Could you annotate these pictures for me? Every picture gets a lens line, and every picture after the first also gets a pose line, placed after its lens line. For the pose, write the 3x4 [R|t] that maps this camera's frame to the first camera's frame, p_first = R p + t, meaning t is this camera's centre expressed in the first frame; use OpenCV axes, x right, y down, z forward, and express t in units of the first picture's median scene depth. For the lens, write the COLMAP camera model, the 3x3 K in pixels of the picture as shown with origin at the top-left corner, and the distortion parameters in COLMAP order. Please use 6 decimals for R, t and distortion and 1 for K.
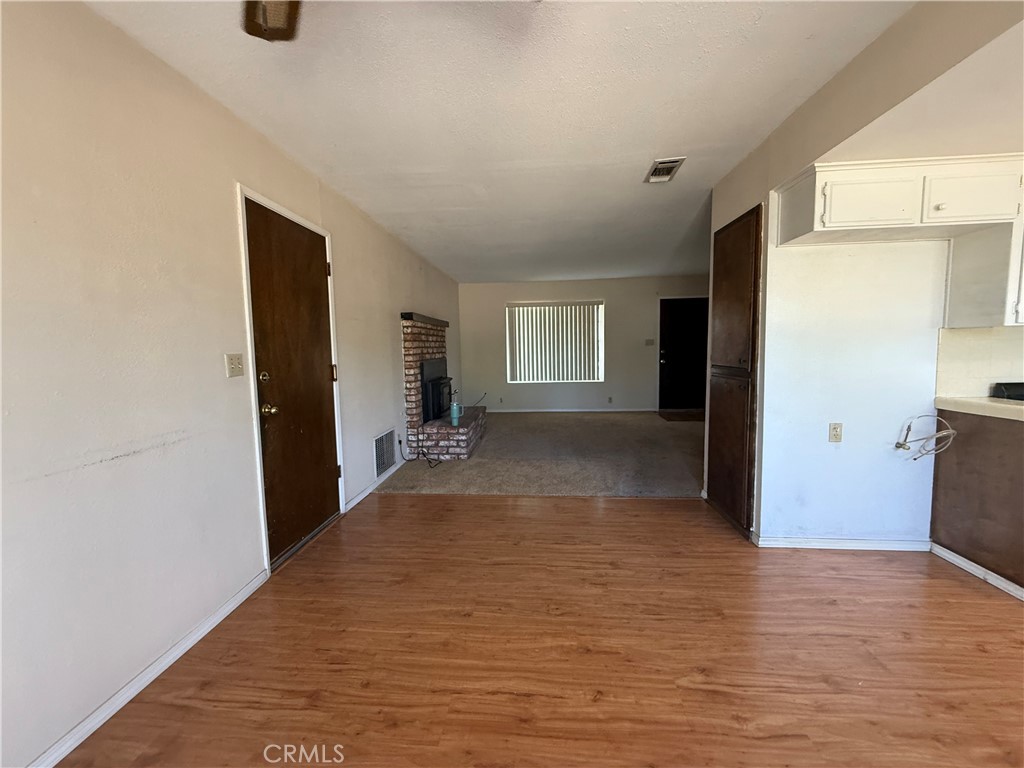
lens RADIAL K [[407.7, 0, 509.2], [0, 407.7, 383.2], [0, 0, 1]] dist [-0.000052, 0.000082]
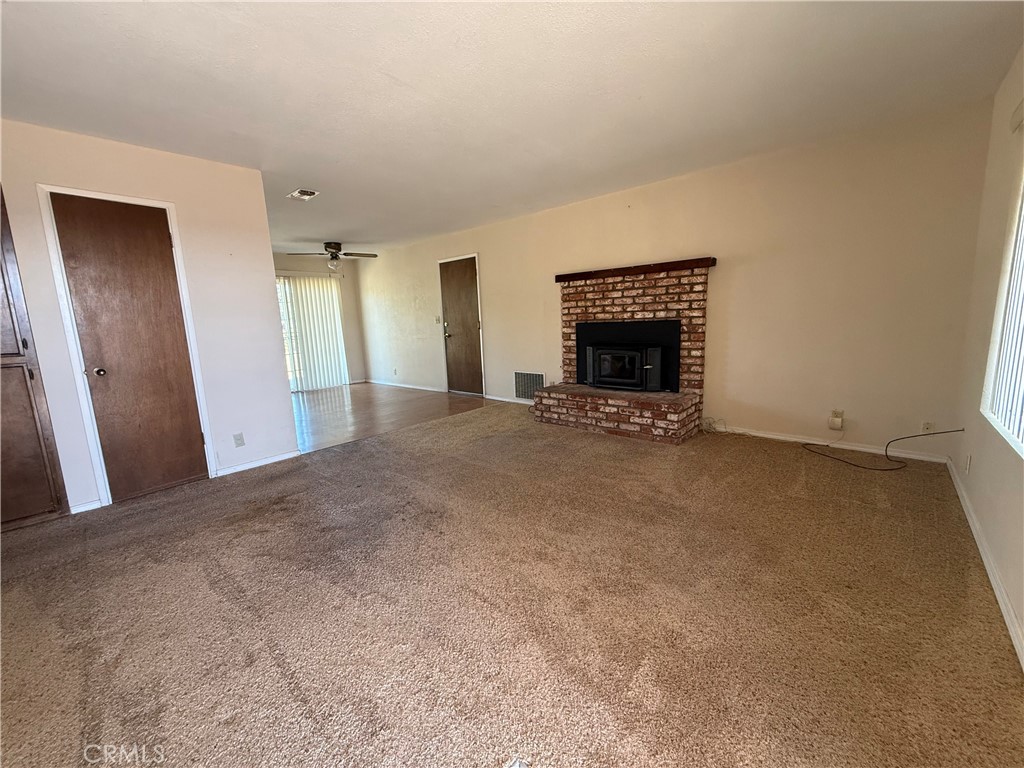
lens RADIAL K [[407.7, 0, 509.2], [0, 407.7, 383.2], [0, 0, 1]] dist [-0.000052, 0.000082]
pose [[-0.610256, 0.168797, -0.774012, 0.527905], [-0.019098, 0.973618, 0.227384, -0.100986], [0.791974, 0.153544, -0.590933, 1.151363]]
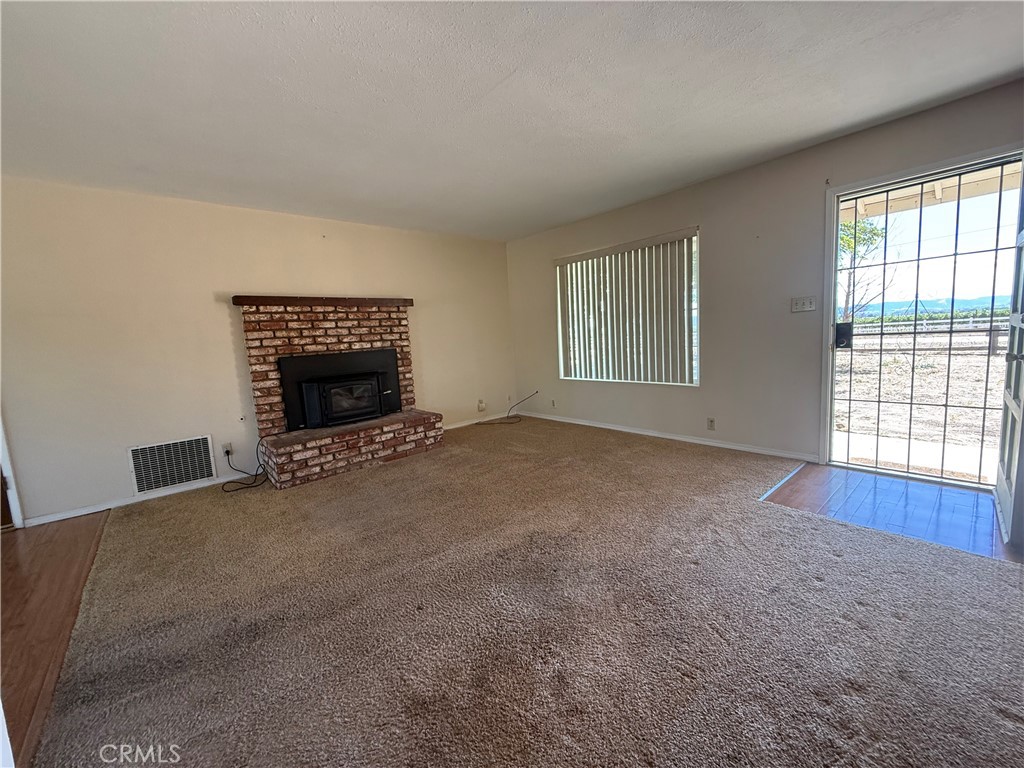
lens RADIAL K [[407.7, 0, 509.2], [0, 407.7, 383.2], [0, 0, 1]] dist [-0.000052, 0.000082]
pose [[0.711610, 0.061740, -0.699856, 0.522609], [-0.019616, 0.997489, 0.068051, -0.048853], [0.702300, -0.034697, 0.711035, 0.581409]]
